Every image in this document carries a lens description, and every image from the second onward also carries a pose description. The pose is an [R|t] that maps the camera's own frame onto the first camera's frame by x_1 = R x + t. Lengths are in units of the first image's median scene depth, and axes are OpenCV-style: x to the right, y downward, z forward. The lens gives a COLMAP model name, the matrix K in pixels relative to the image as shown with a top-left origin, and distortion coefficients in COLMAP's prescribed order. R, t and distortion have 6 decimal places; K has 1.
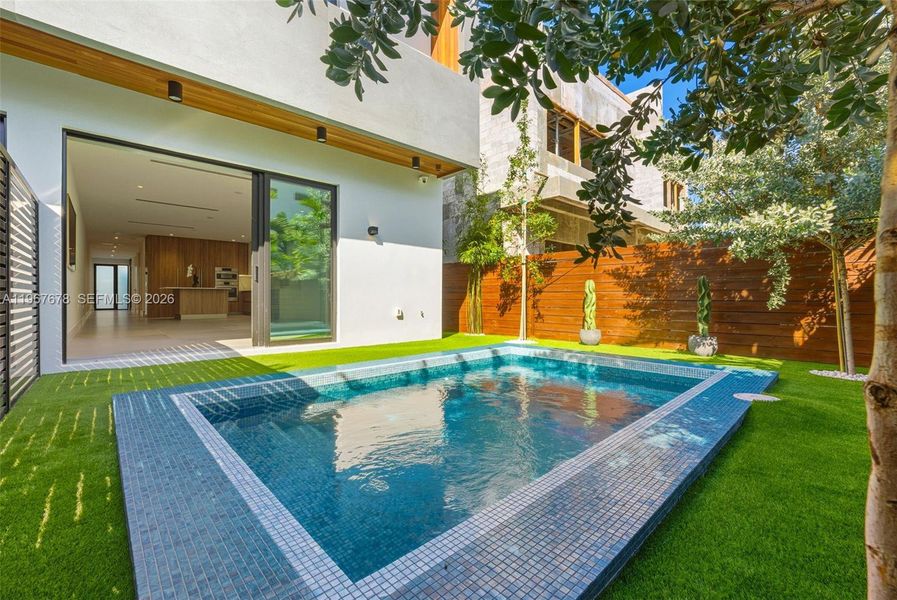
lens RADIAL K [[391.7, 0, 448.1], [0, 391.7, 294.9], [0, 0, 1]] dist [0.000983, -0.000107]
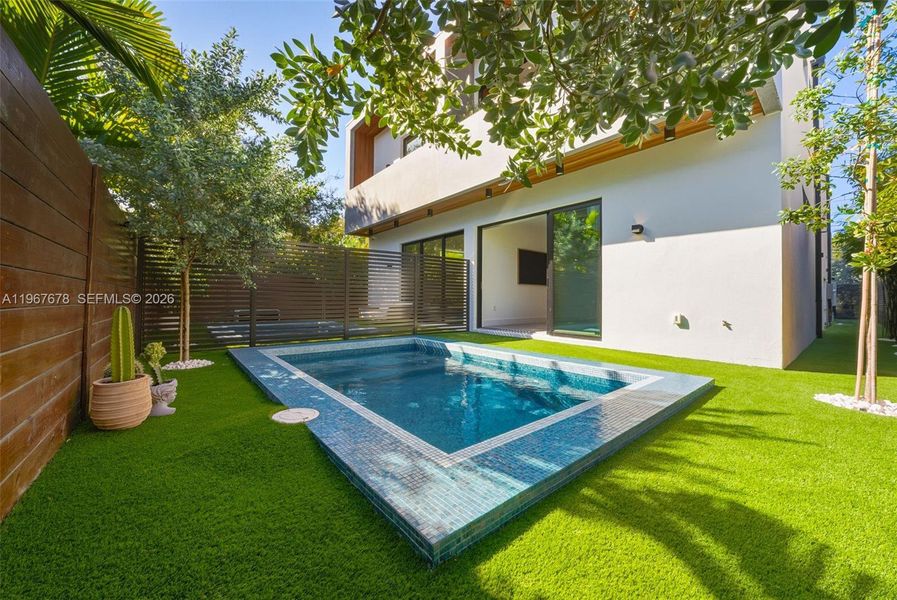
lens RADIAL K [[335.1, 0, 436.5], [0, 335.1, 298.2], [0, 0, 1]] dist [0.001048, 0.000103]
pose [[-0.084110, -0.004274, -0.996447, 0.663480], [-0.000322, 0.999991, -0.004262, 0.003835], [0.996456, -0.000037, -0.084111, 0.609208]]
